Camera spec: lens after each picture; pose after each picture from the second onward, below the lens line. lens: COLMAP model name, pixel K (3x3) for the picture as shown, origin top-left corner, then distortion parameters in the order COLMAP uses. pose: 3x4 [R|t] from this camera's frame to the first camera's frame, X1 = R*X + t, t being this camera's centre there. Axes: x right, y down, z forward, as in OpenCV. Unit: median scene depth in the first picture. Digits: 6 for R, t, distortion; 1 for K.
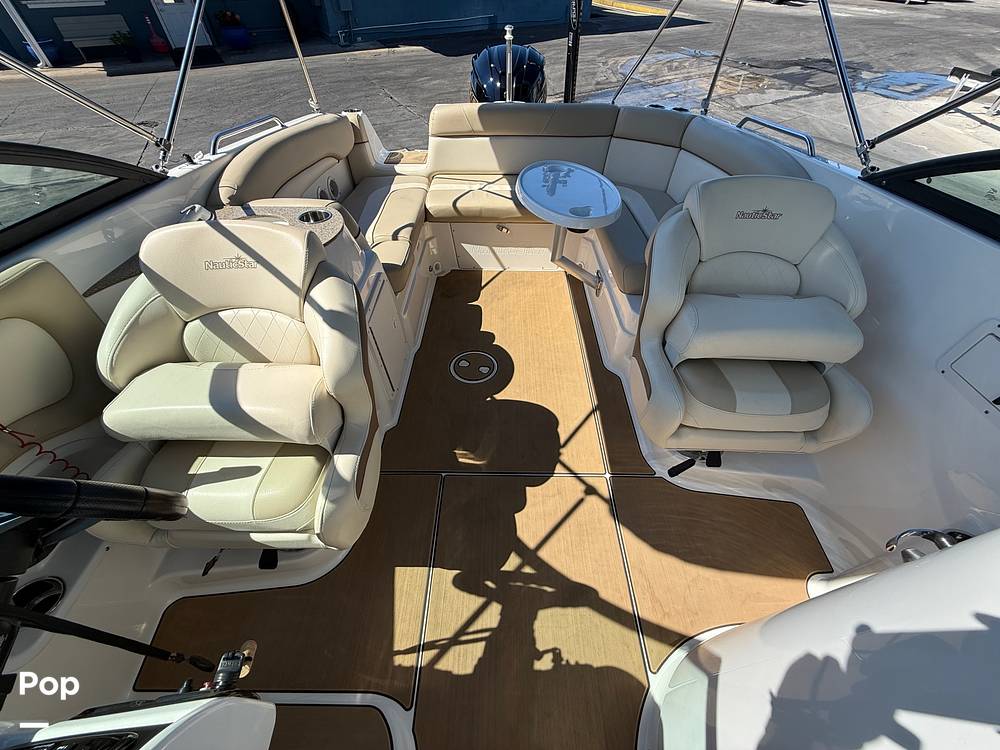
lens RADIAL K [[404.0, 0, 505.2], [0, 404.0, 370.2], [0, 0, 1]] dist [0.001510, 0.000707]
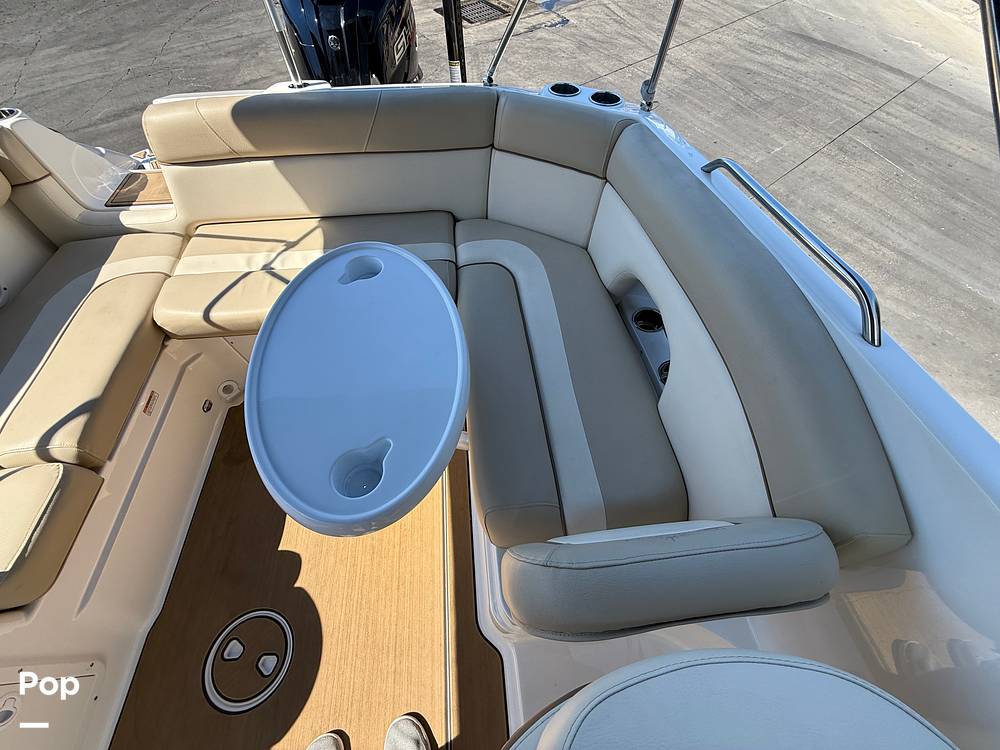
lens RADIAL K [[404.0, 0, 503.9], [0, 404.0, 378.8], [0, 0, 1]] dist [0.001510, 0.000707]
pose [[0.993979, -0.089252, 0.063562, 0.217210], [0.074796, 0.976597, 0.201655, -0.377259], [-0.080073, -0.195686, 0.977392, 0.380524]]
